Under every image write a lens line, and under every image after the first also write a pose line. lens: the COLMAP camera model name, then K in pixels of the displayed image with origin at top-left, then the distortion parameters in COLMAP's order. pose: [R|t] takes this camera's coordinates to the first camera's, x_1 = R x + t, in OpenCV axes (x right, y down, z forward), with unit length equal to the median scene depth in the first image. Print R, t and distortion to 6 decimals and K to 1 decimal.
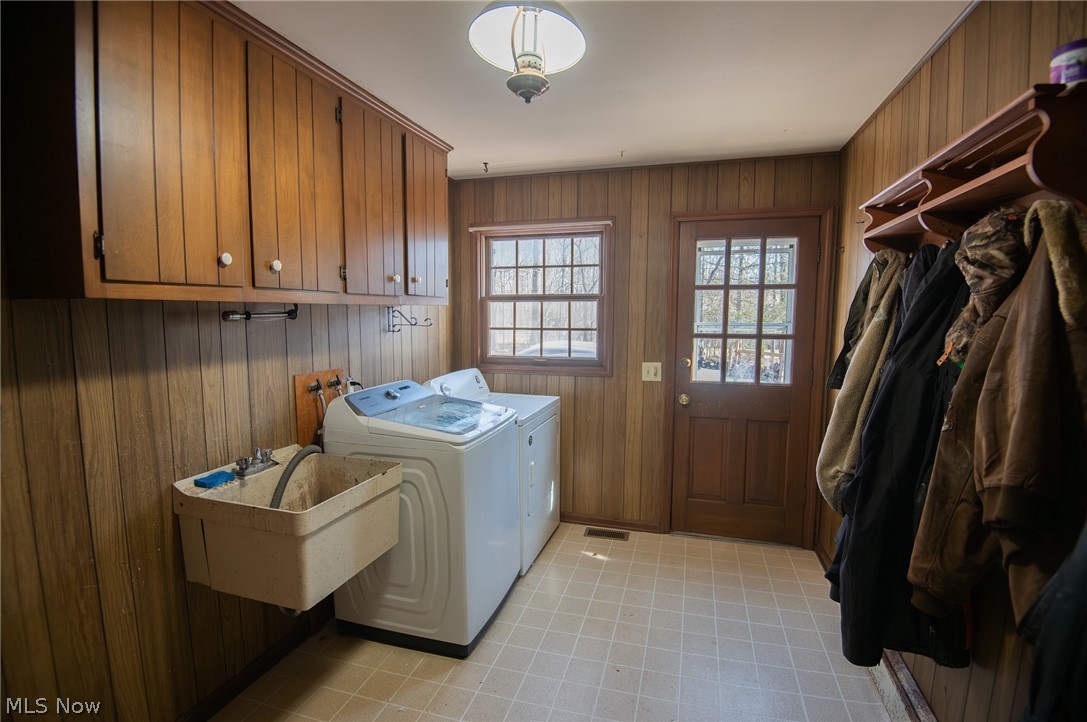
lens RADIAL K [[502.8, 0, 543.5], [0, 502.8, 355.5], [0, 0, 1]] dist [0.000492, -0.000051]
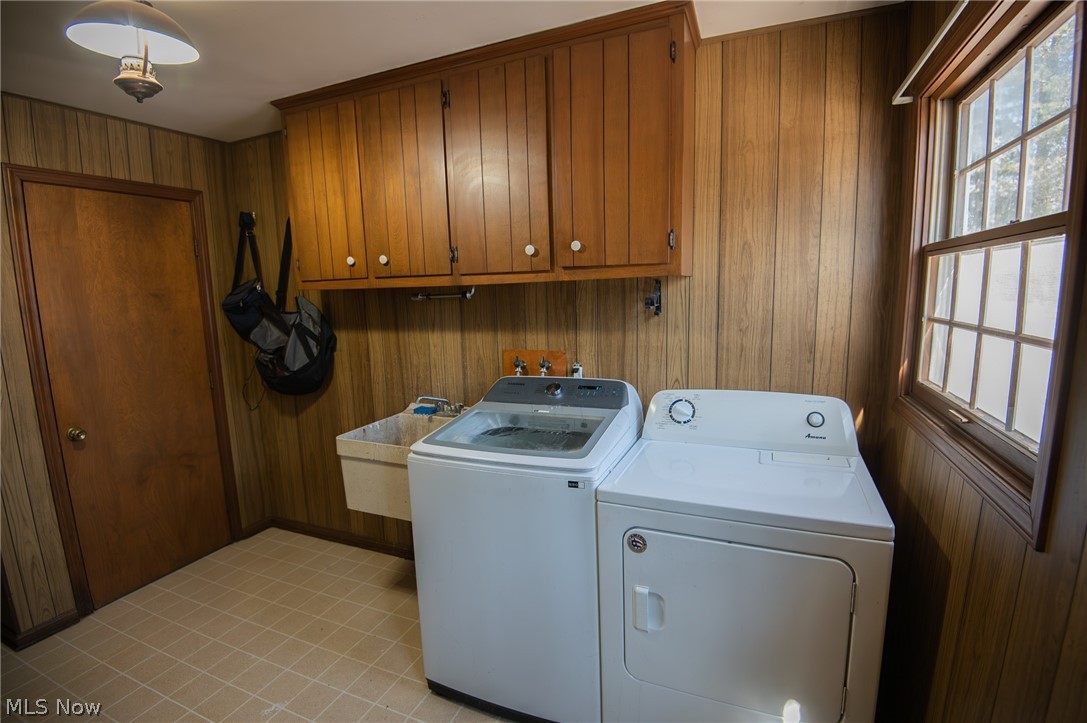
lens RADIAL K [[502.8, 0, 540.5], [0, 502.8, 361.2], [0, 0, 1]] dist [0.000492, -0.000051]
pose [[-0.120941, 0.145412, -0.981951, 0.722128], [-0.056332, 0.986613, 0.153041, -0.135588], [0.991060, 0.073824, -0.111130, 1.508231]]
